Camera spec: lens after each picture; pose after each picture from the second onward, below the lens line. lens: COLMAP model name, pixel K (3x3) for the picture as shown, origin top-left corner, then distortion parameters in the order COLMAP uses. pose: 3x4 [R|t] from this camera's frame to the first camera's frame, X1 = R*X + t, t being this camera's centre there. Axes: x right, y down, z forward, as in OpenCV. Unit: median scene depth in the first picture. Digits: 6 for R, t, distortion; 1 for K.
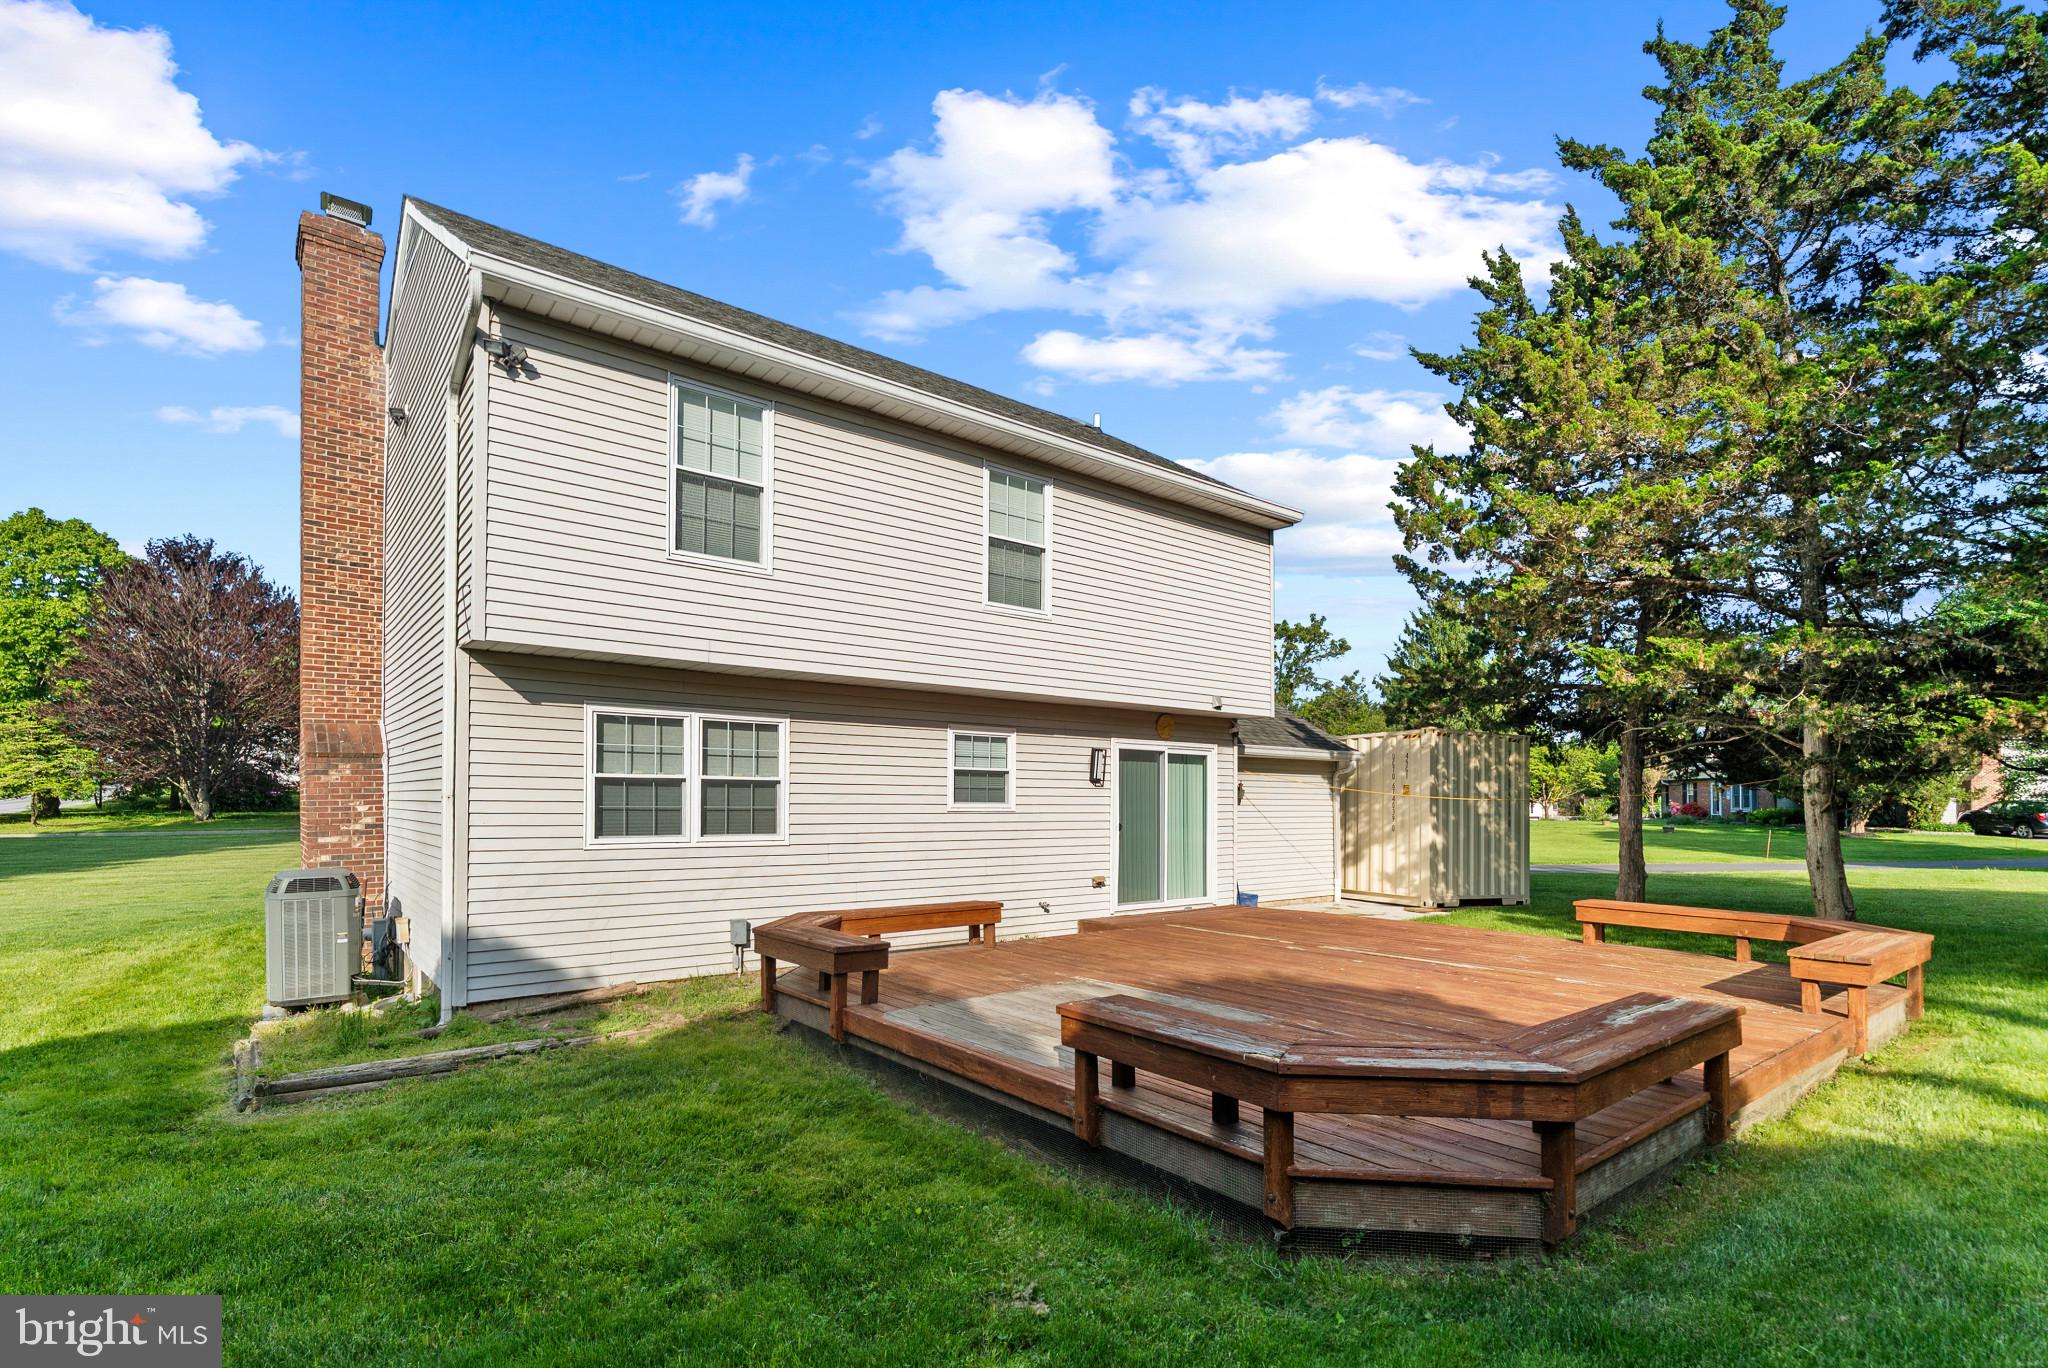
lens RADIAL K [[966.2, 0, 1027.6], [0, 966.2, 799.0], [0, 0, 1]] dist [-0.014085, -0.000275]
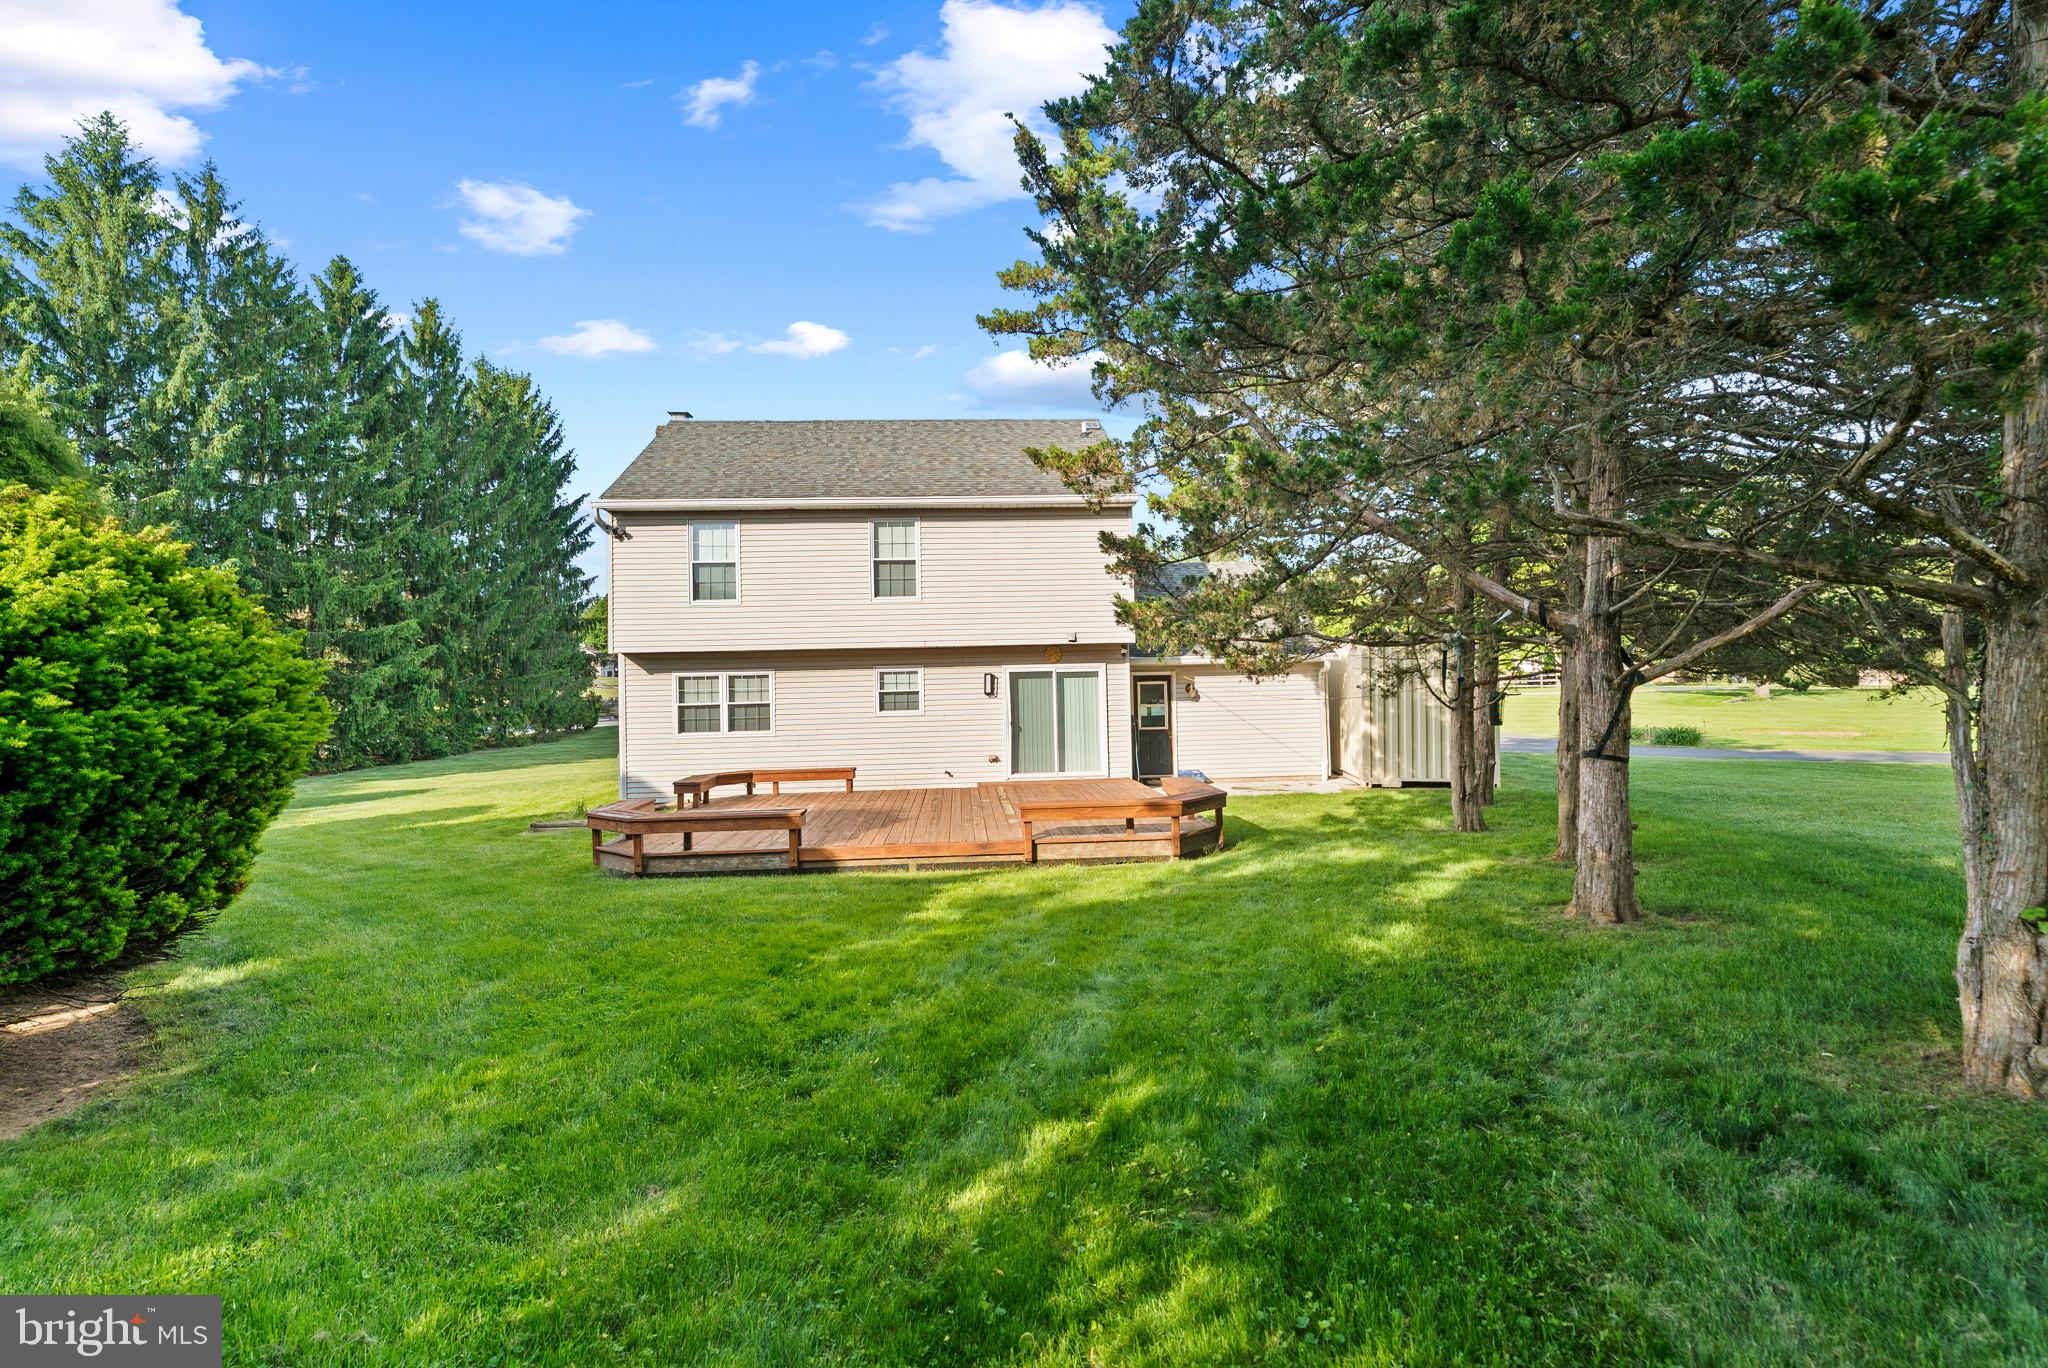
lens RADIAL K [[947.8, 0, 1023.6], [0, 947.8, 699.1], [0, 0, 1]] dist [-0.011488, -0.000407]
pose [[0.825156, -0.022835, -0.564444, 1.095688], [0.029521, 0.999560, 0.002718, -0.014624], [0.564134, -0.018906, 0.825467, -0.261614]]
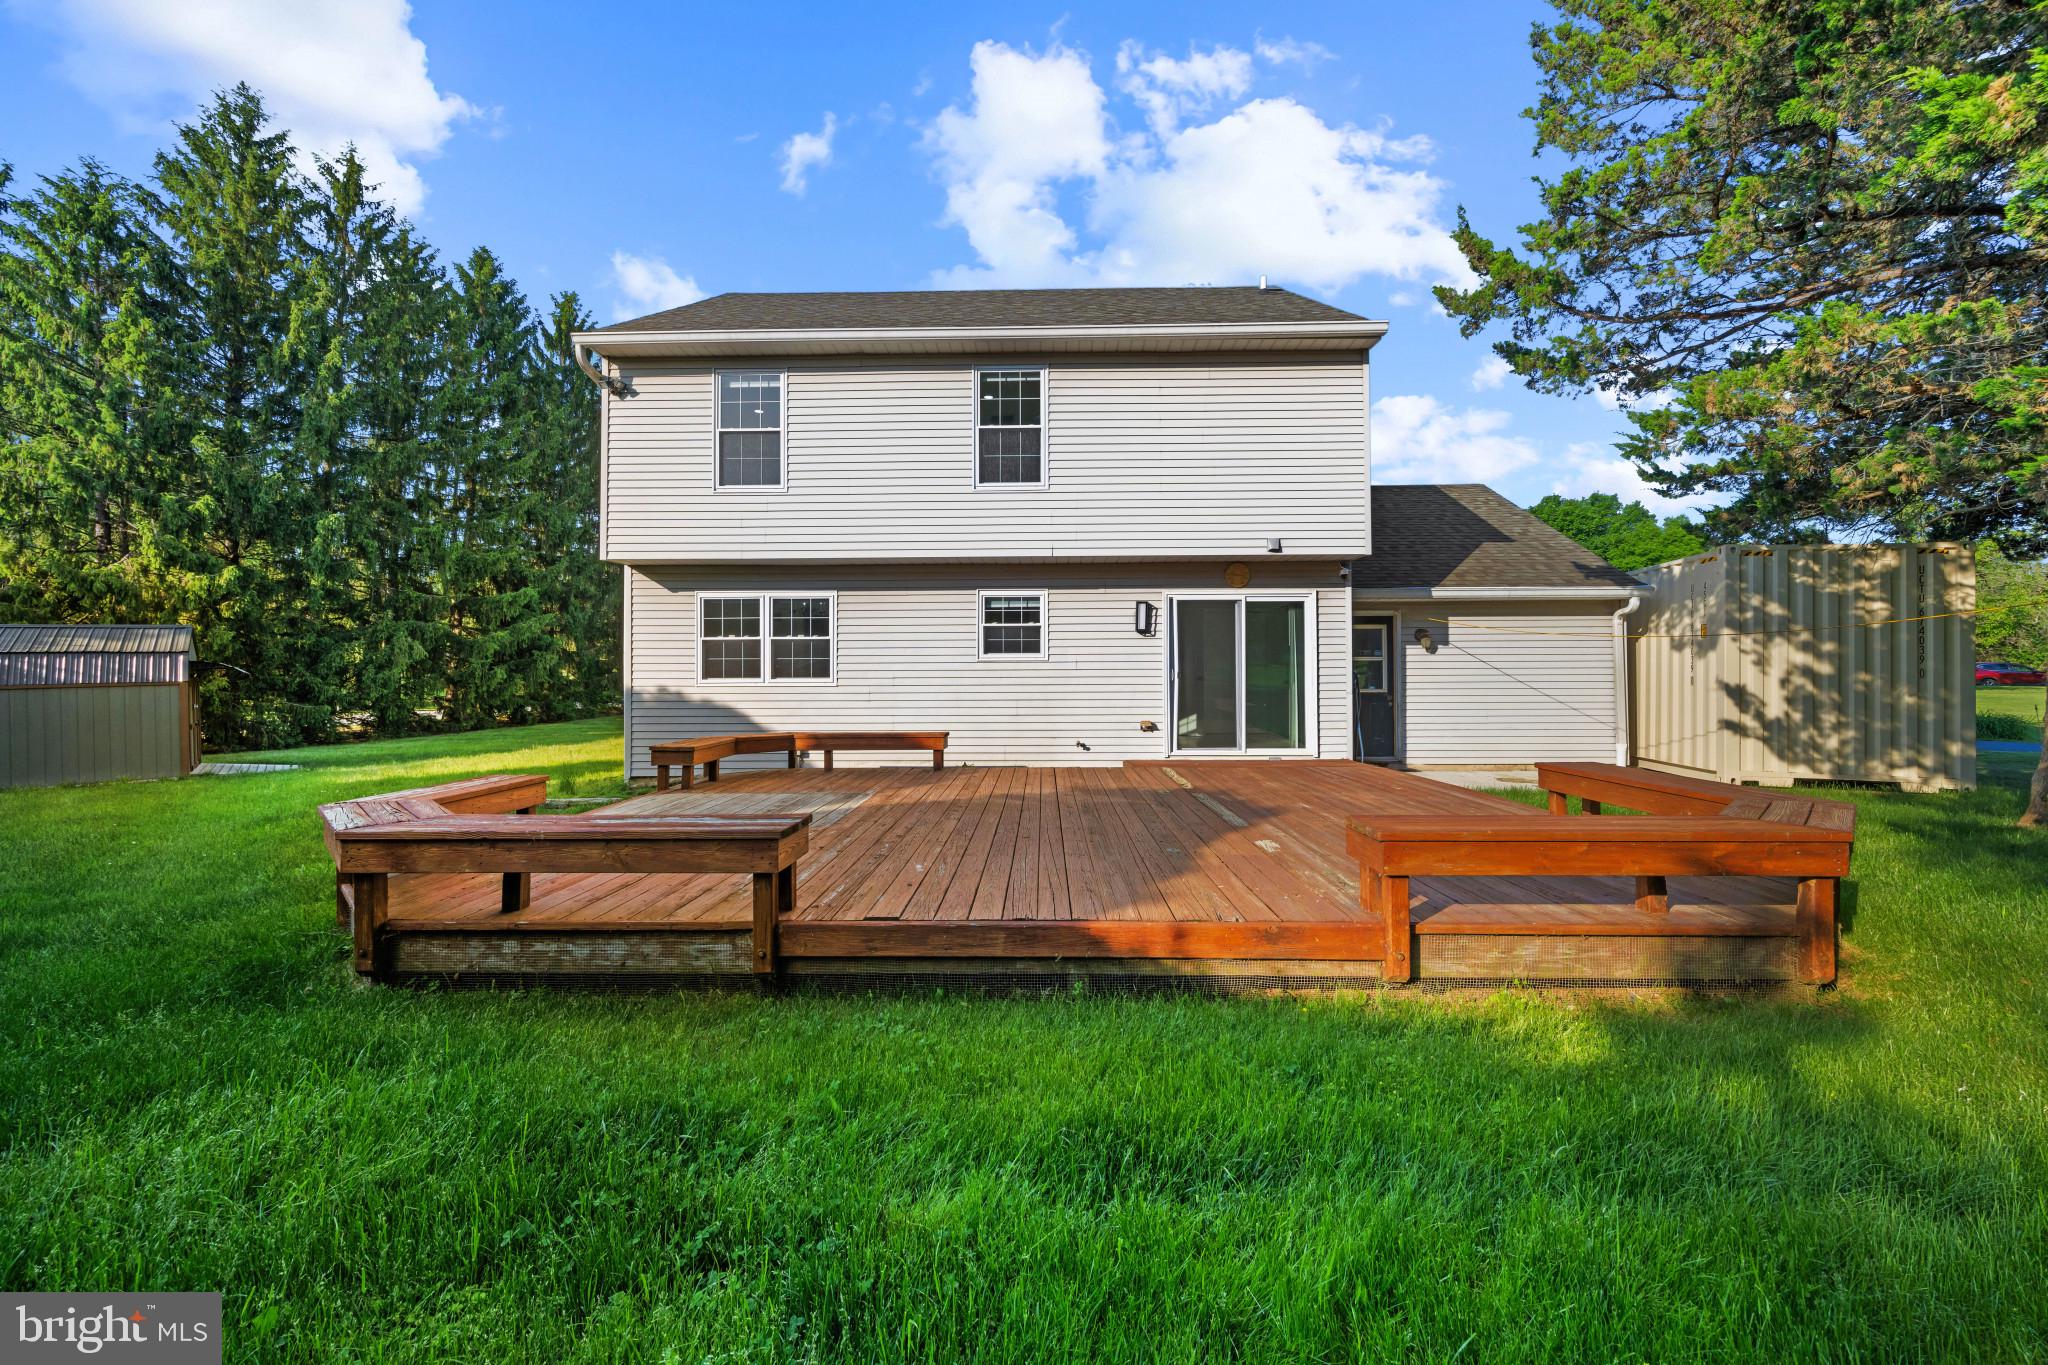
lens RADIAL K [[947.8, 0, 1023.6], [0, 947.8, 697.6], [0, 0, 1]] dist [-0.011488, -0.000407]
pose [[0.761562, 0.006761, -0.648057, 0.722187], [0.011005, 0.999666, 0.023362, 0.031895], [0.647998, -0.024924, 0.761234, 0.129633]]
